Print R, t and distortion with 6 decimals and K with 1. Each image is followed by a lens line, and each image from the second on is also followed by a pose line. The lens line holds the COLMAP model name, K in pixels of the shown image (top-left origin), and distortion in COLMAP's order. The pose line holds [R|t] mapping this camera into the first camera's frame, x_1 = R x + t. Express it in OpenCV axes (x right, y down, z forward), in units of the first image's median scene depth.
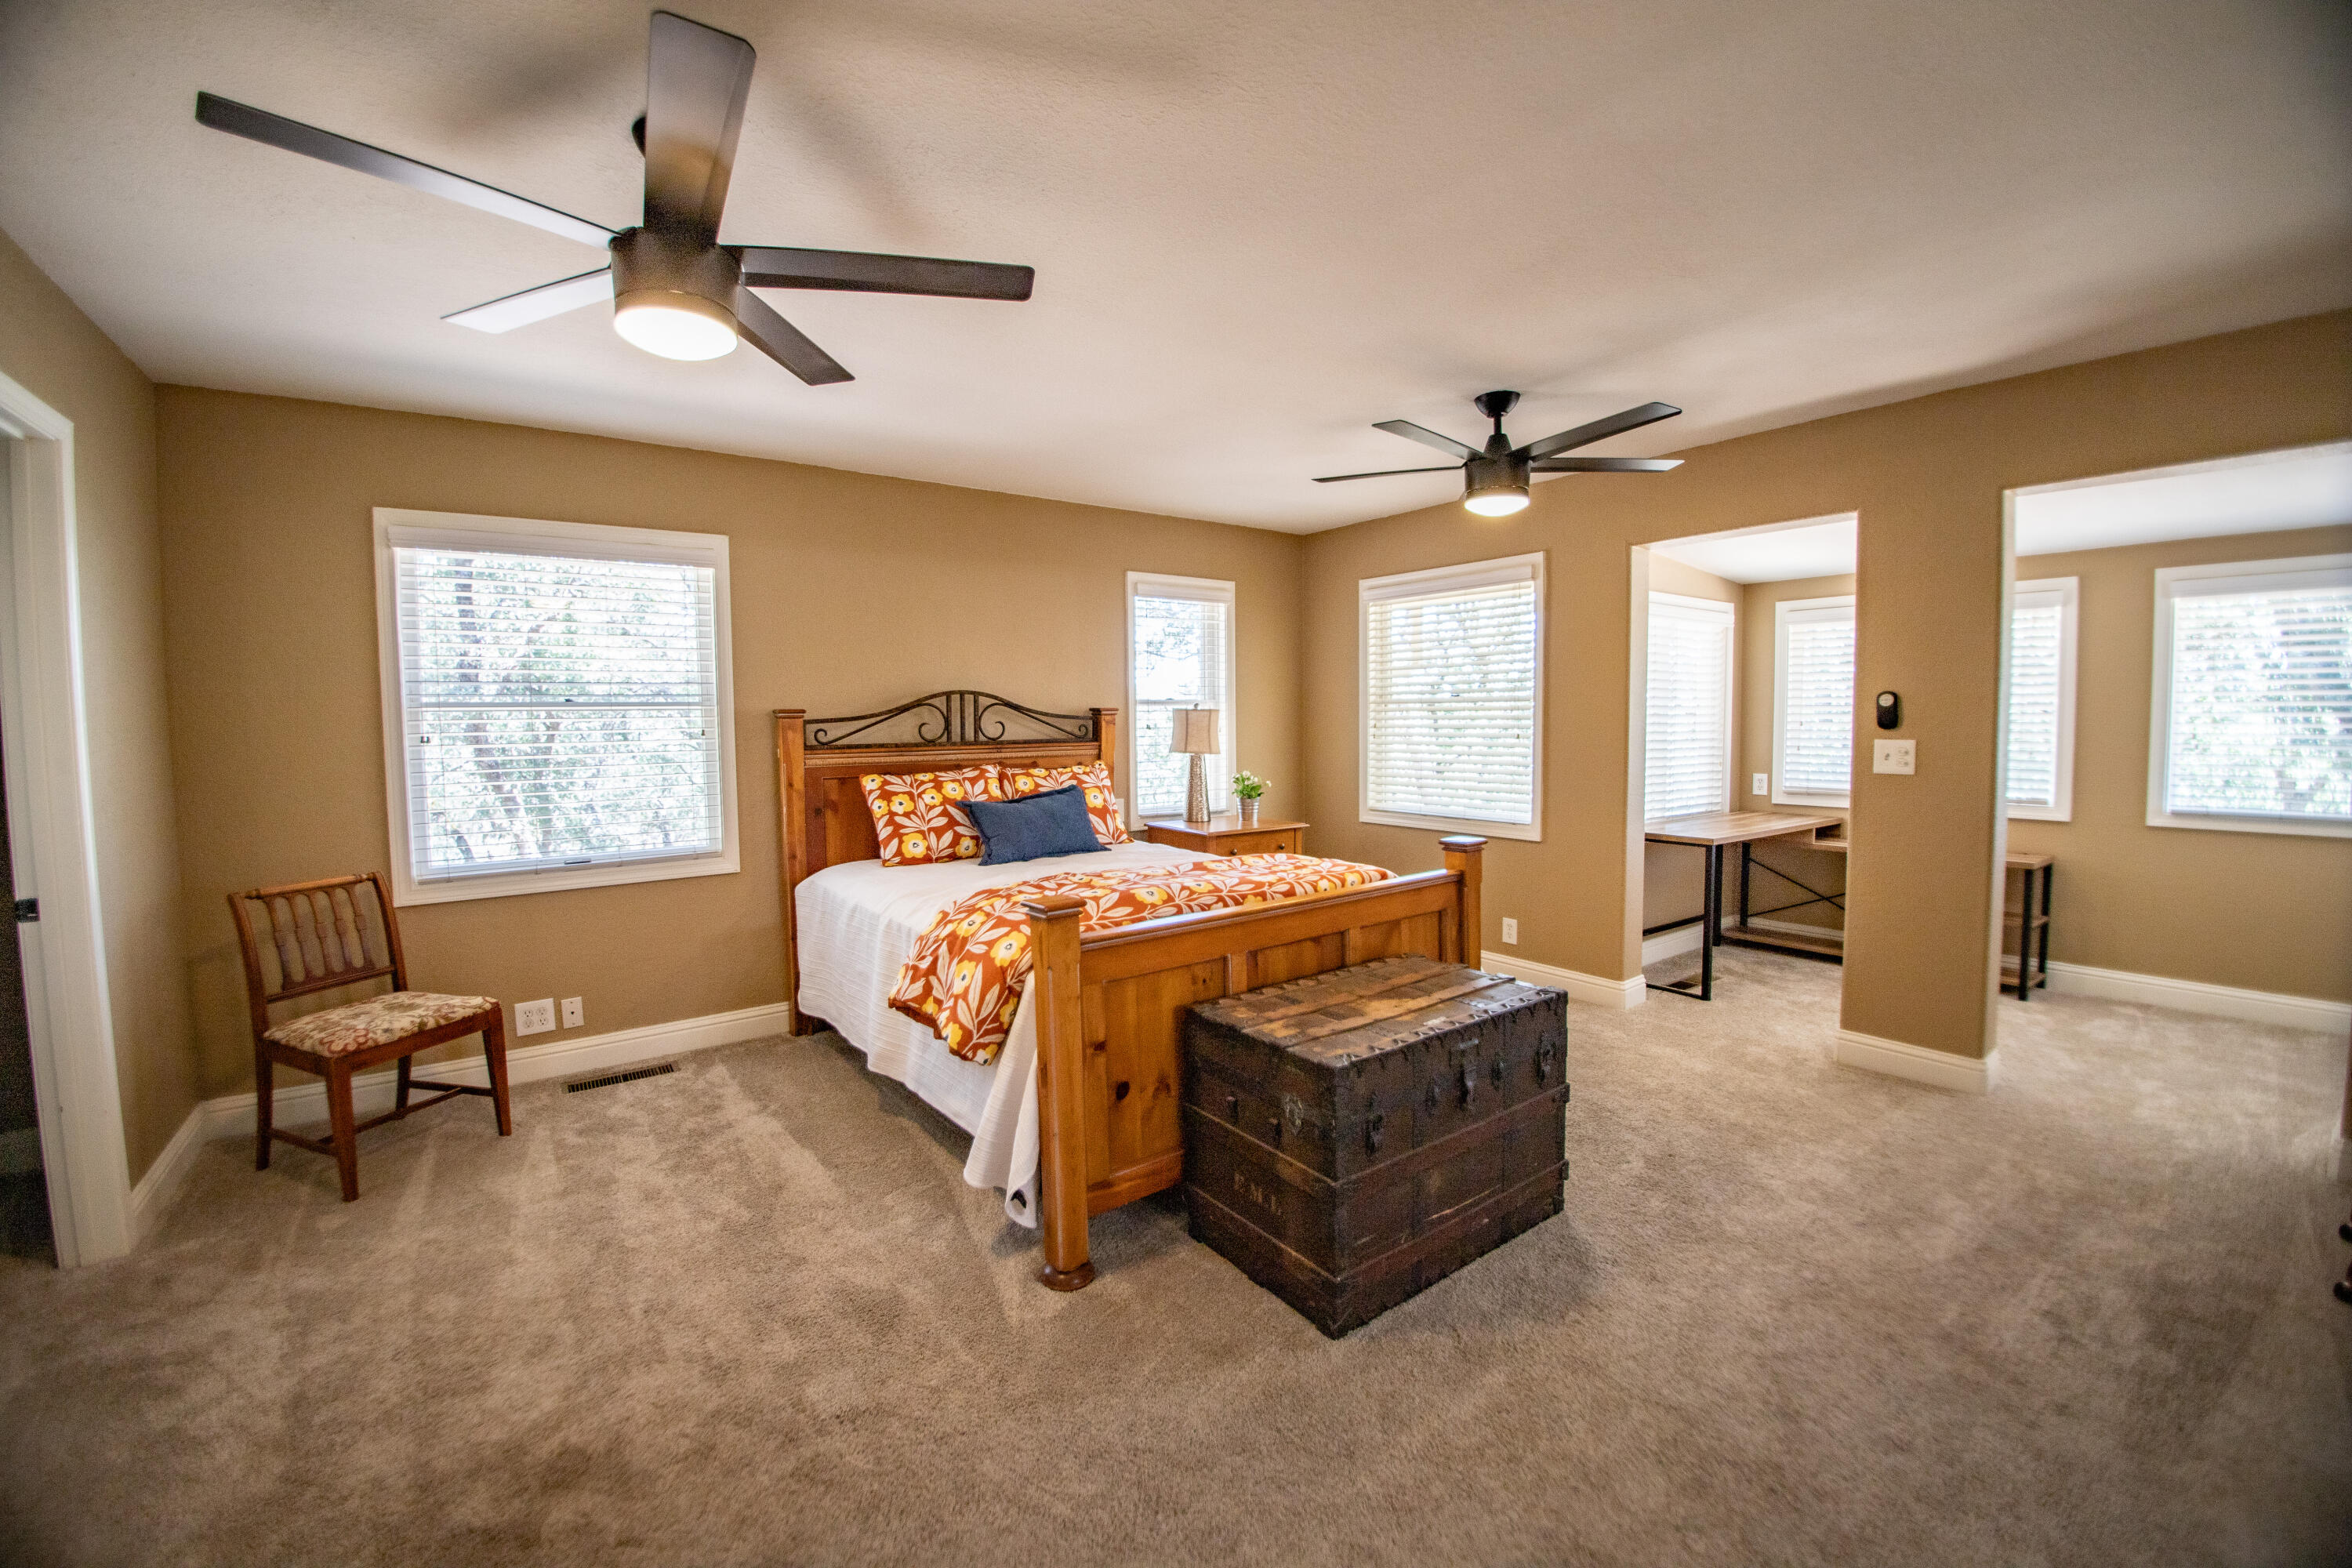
lens RADIAL K [[947.3, 0, 1163.0], [0, 947.3, 775.3], [0, 0, 1]] dist [-0.027753, -0.006006]
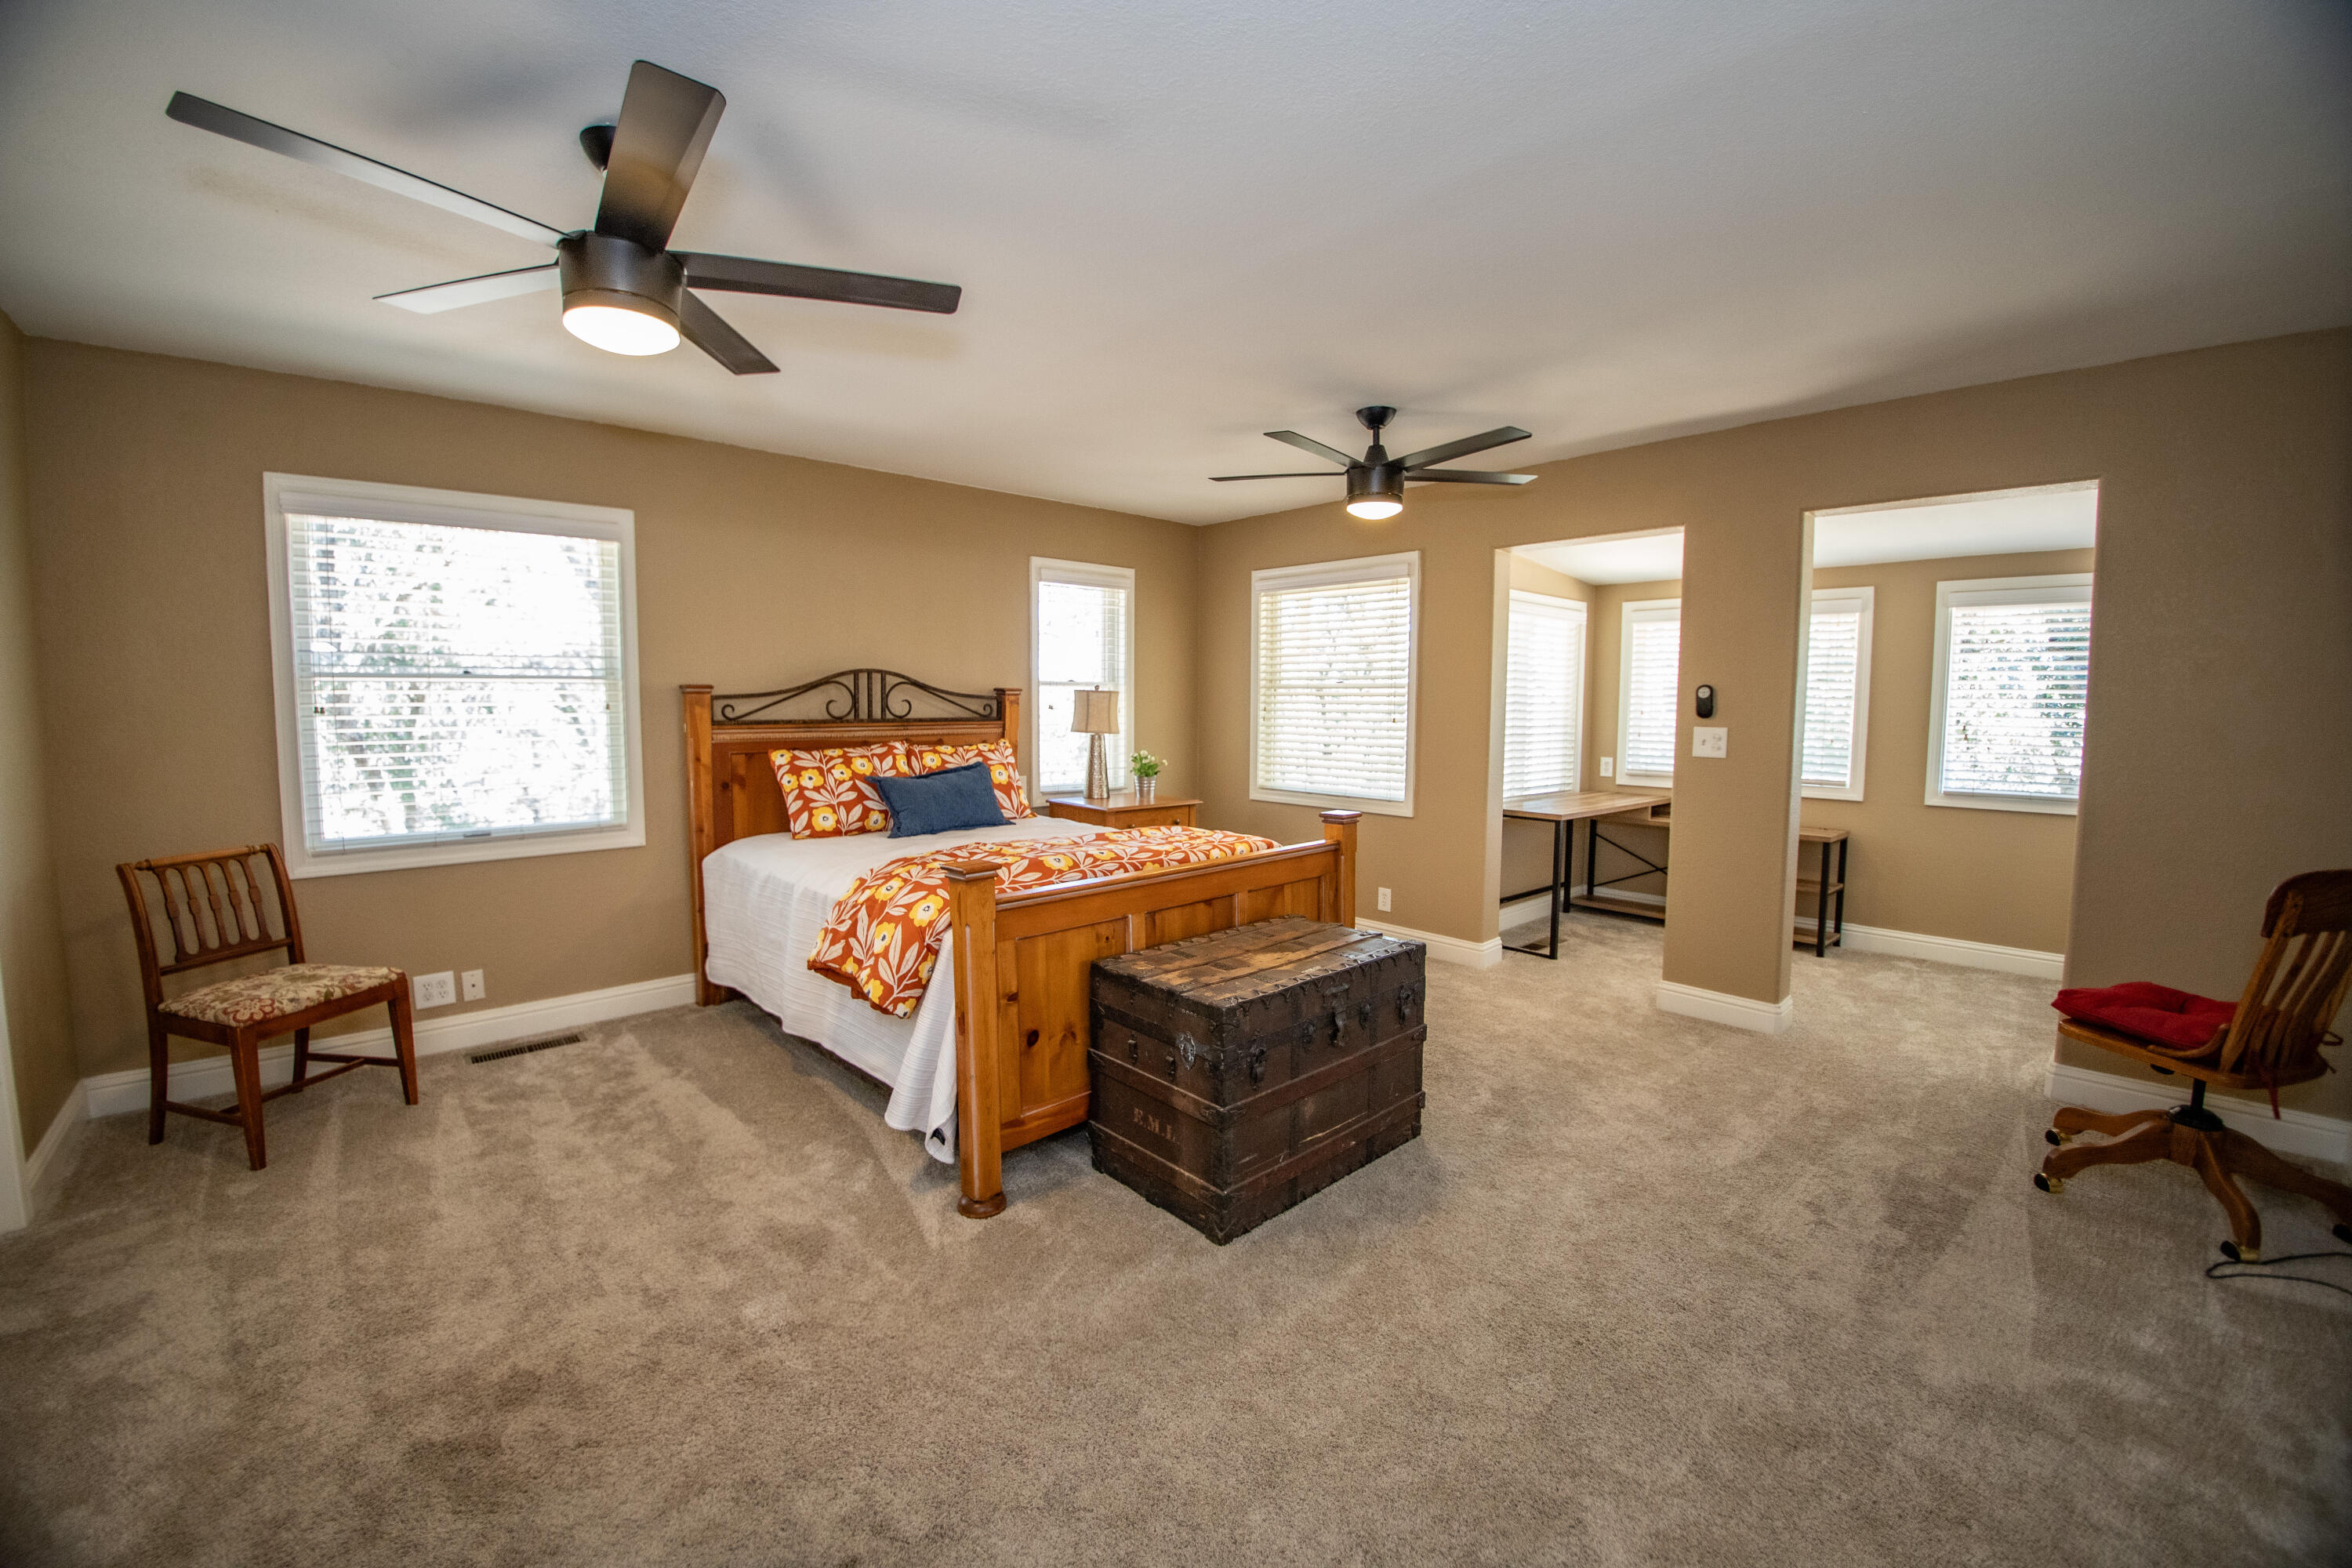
lens RADIAL K [[947.3, 0, 1163.0], [0, 947.3, 775.3], [0, 0, 1]] dist [-0.027753, -0.006006]
pose [[0.993756, 0.006498, 0.111389, -0.012604], [-0.008631, 0.999788, 0.018684, 0.005007], [-0.111244, -0.019529, 0.993601, -0.078052]]
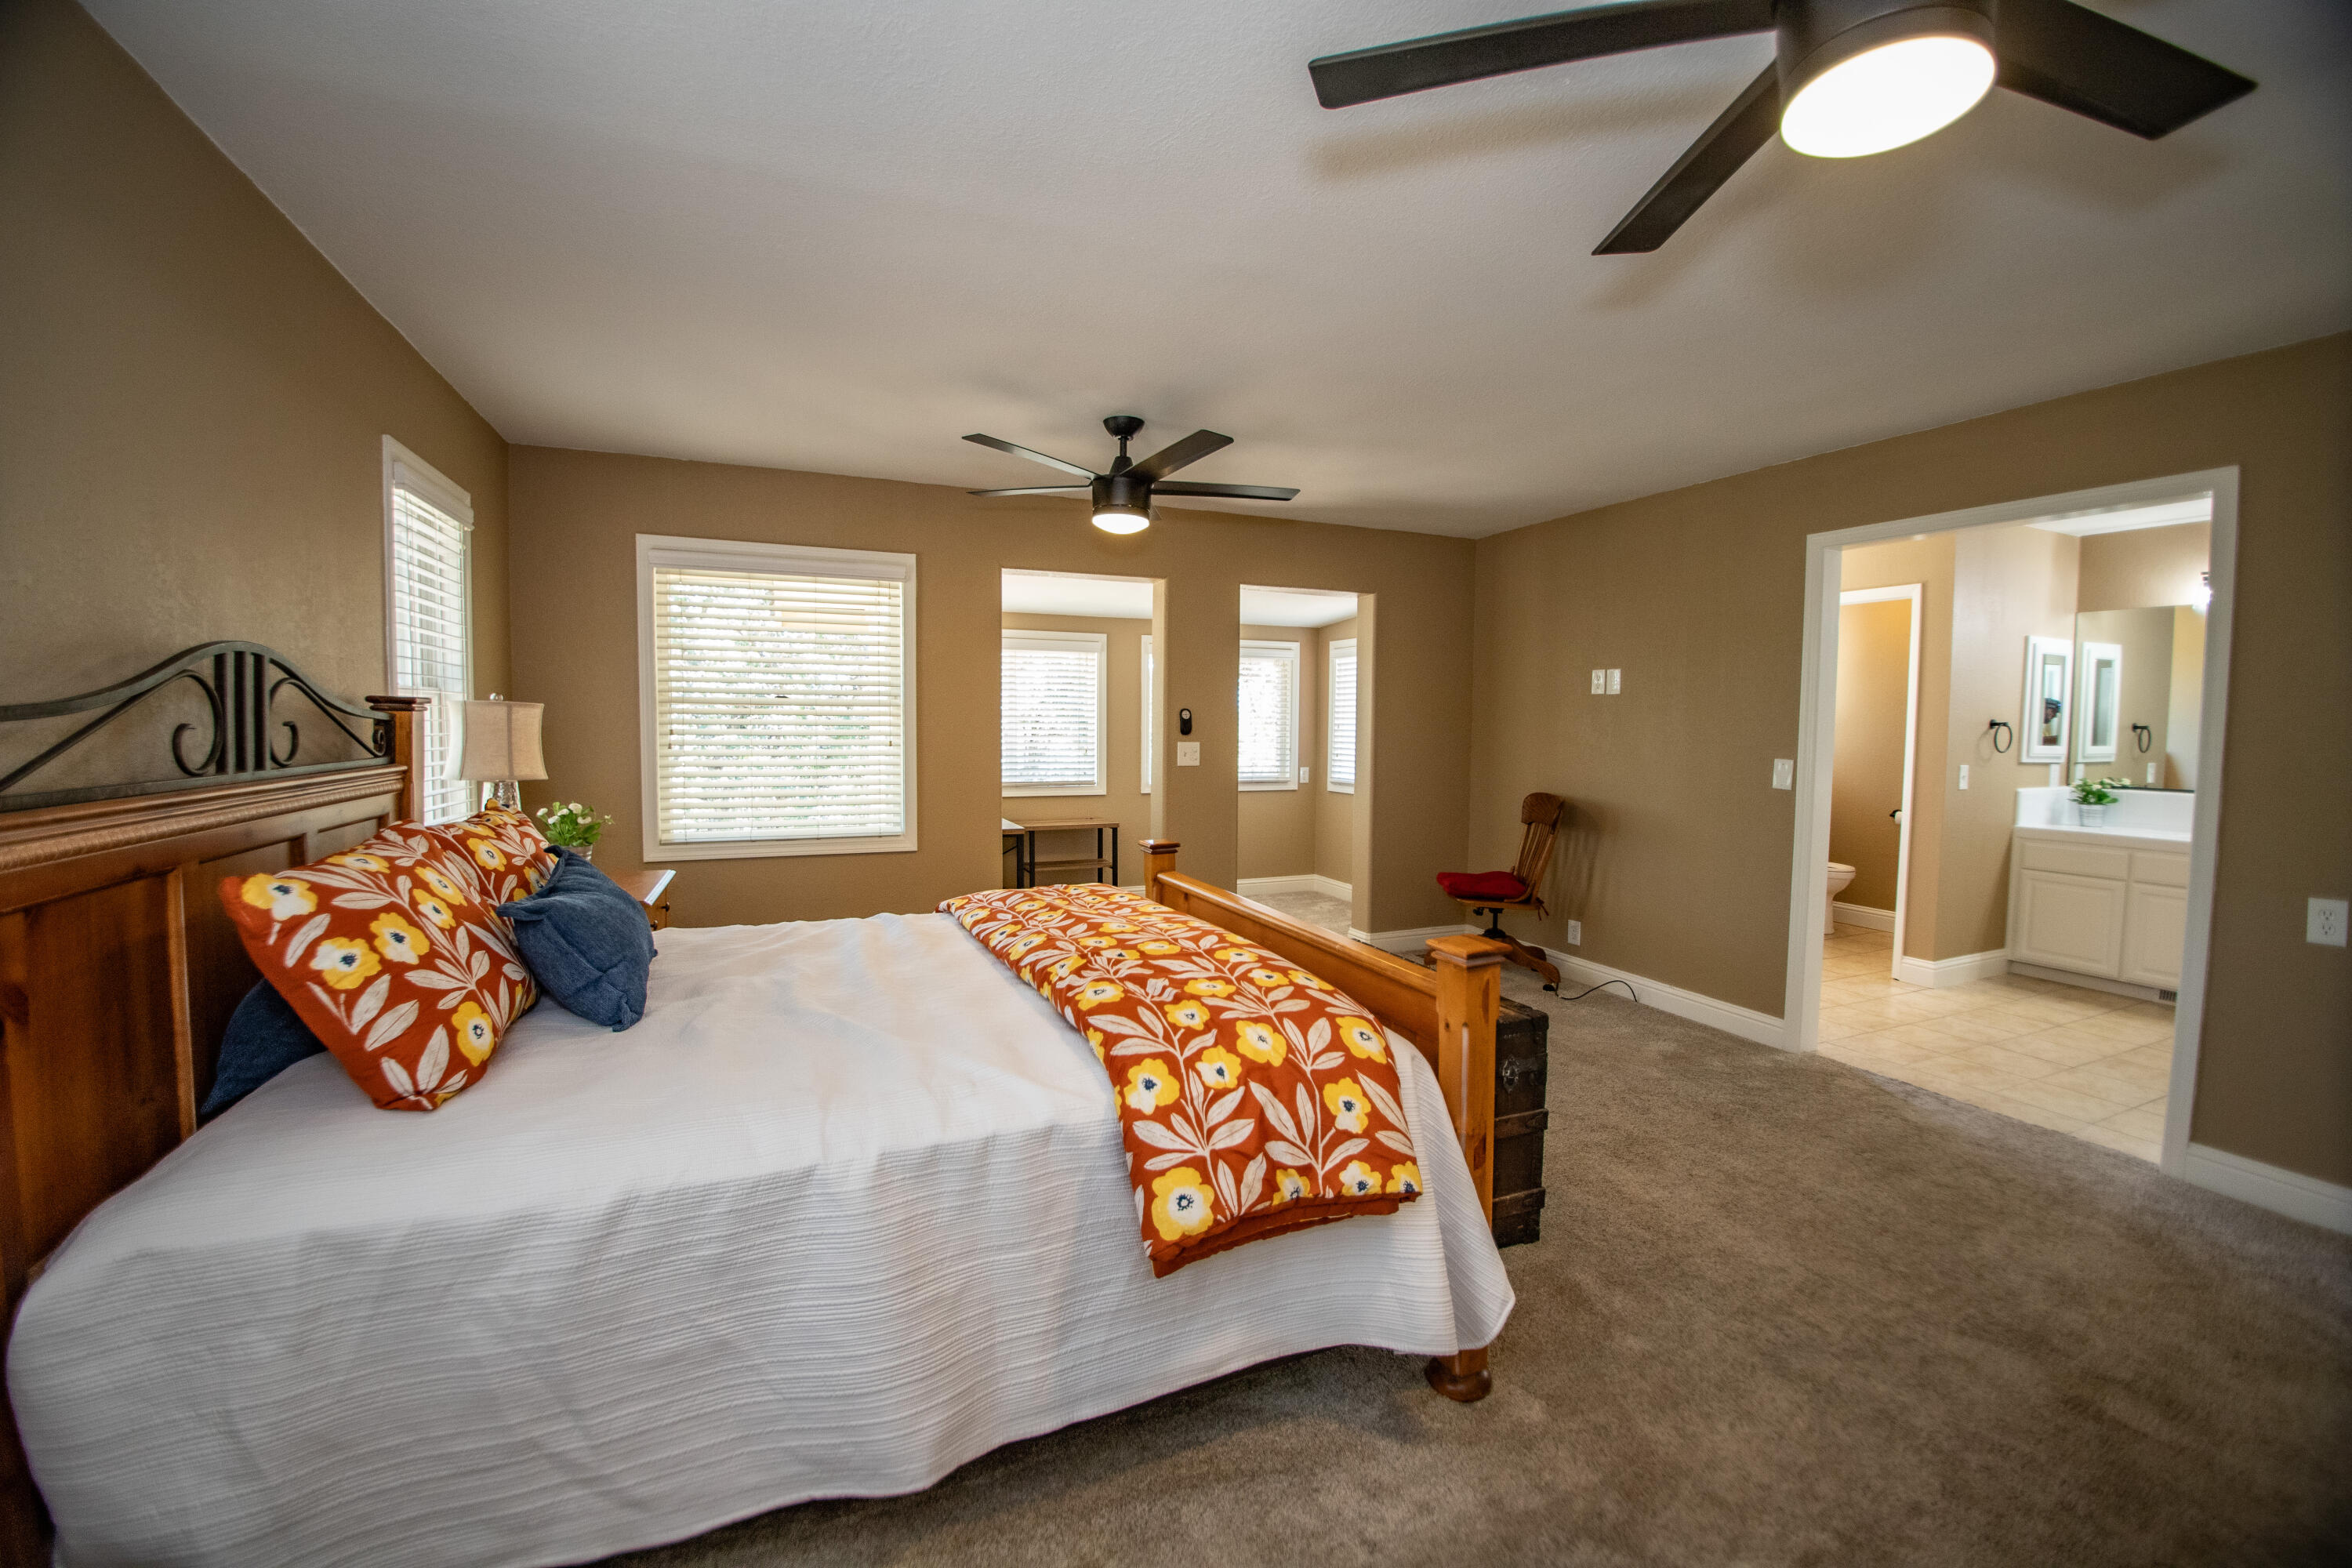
lens RADIAL K [[947.3, 0, 1163.0], [0, 947.3, 775.3], [0, 0, 1]] dist [-0.027753, -0.006006]
pose [[0.225289, -0.043363, 0.973326, -0.684308], [0.048909, 0.998253, 0.033153, -0.039403], [-0.973064, 0.040136, 0.227016, 0.741668]]
